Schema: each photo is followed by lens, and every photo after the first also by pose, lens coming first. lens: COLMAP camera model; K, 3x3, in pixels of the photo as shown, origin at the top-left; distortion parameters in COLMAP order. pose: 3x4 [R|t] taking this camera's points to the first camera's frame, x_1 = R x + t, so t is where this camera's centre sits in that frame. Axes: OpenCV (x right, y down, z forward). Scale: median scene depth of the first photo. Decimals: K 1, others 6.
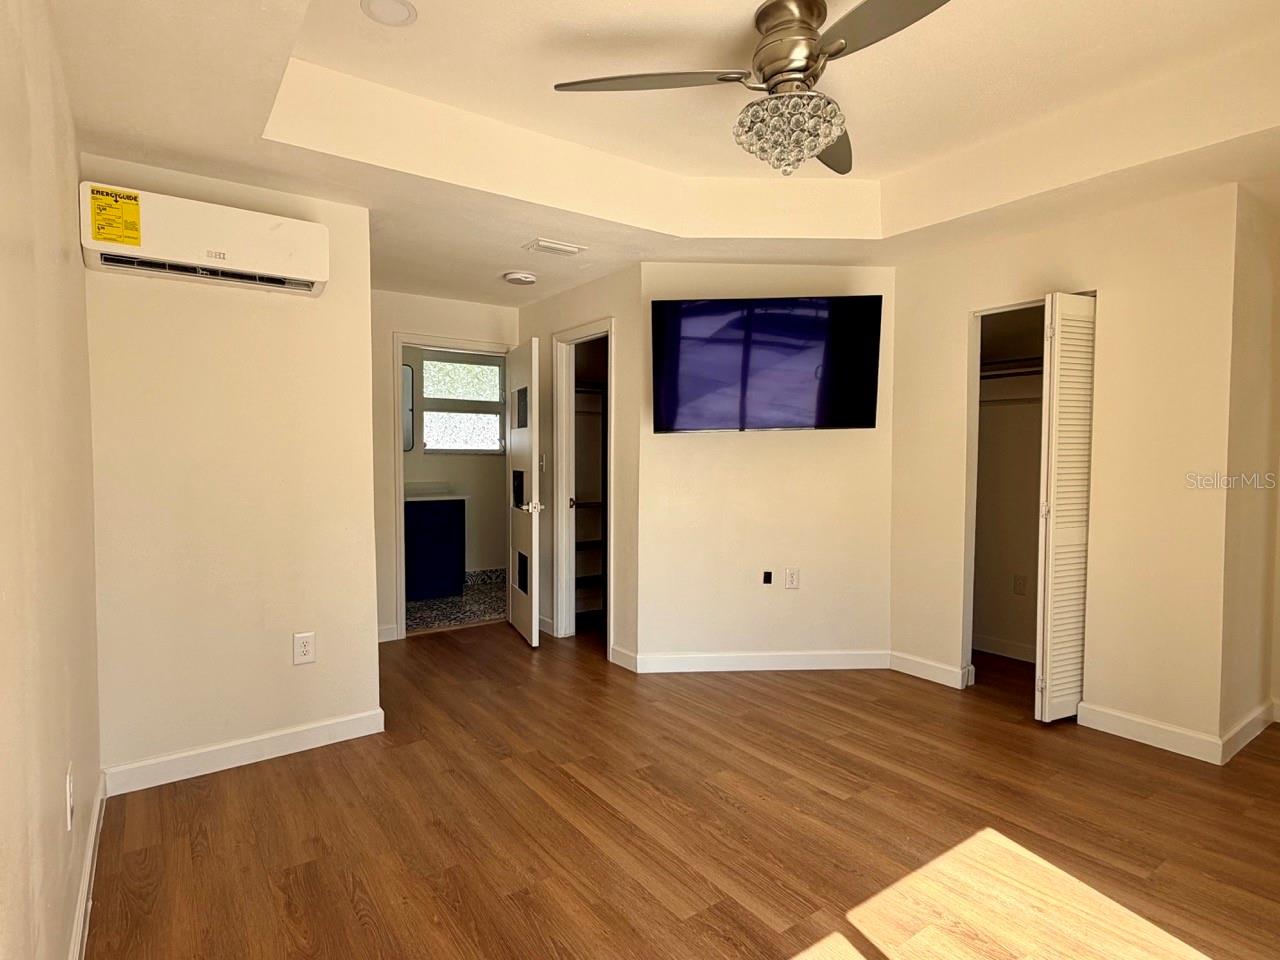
lens RADIAL K [[674.5, 0, 640.0], [0, 674.5, 480.0], [0, 0, 1]] dist [-0.000108, -0.000026]
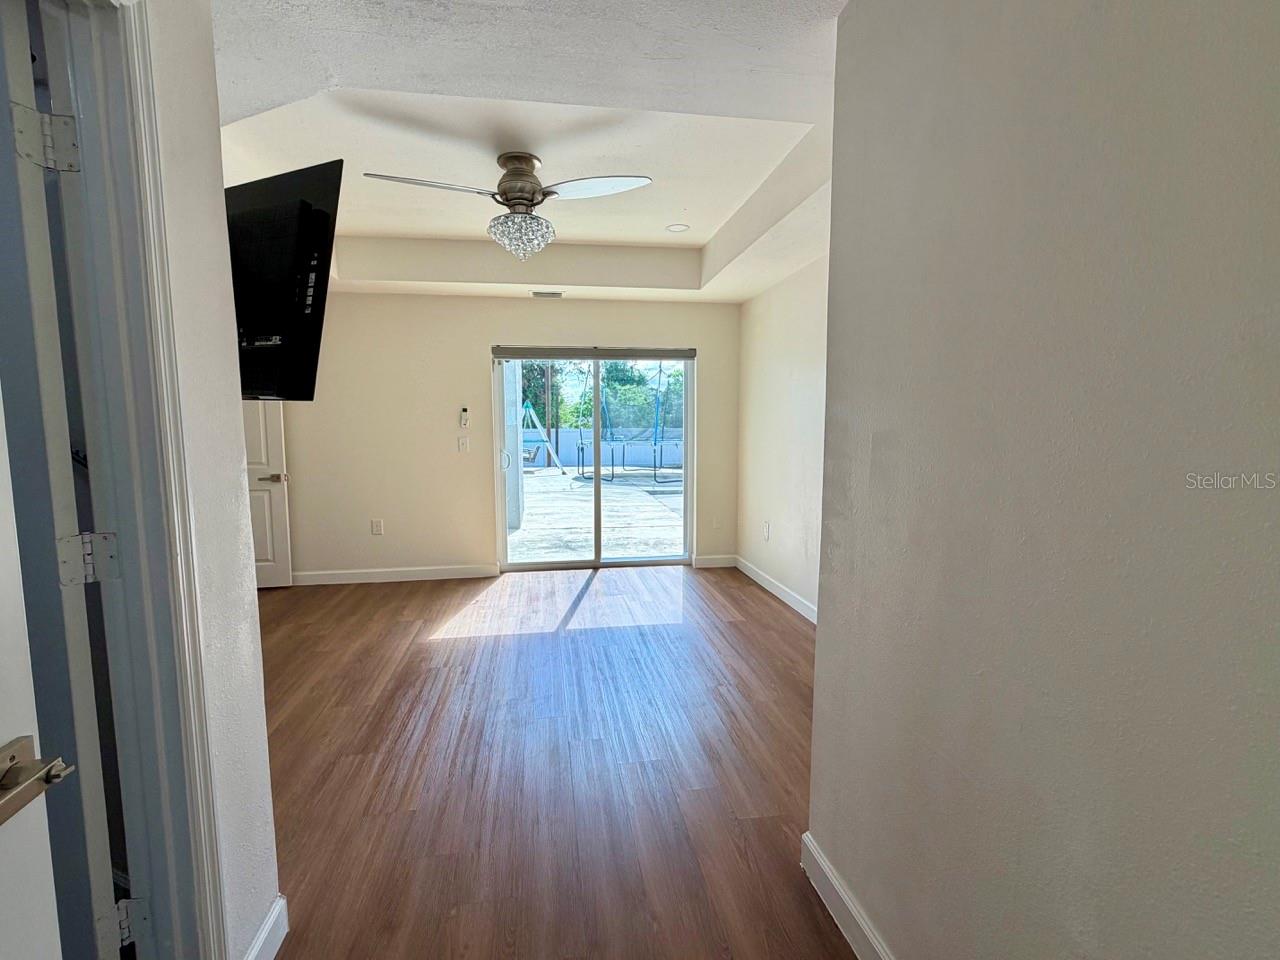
lens RADIAL K [[576.3, 0, 636.8], [0, 576.3, 480.0], [0, 0, 1]] dist [-0.002197, -0.000278]
pose [[-0.892758, -0.038006, 0.448930, -0.702077], [0.023012, 0.991288, 0.129684, -0.105811], [-0.449947, 0.126108, -0.884106, 2.180061]]
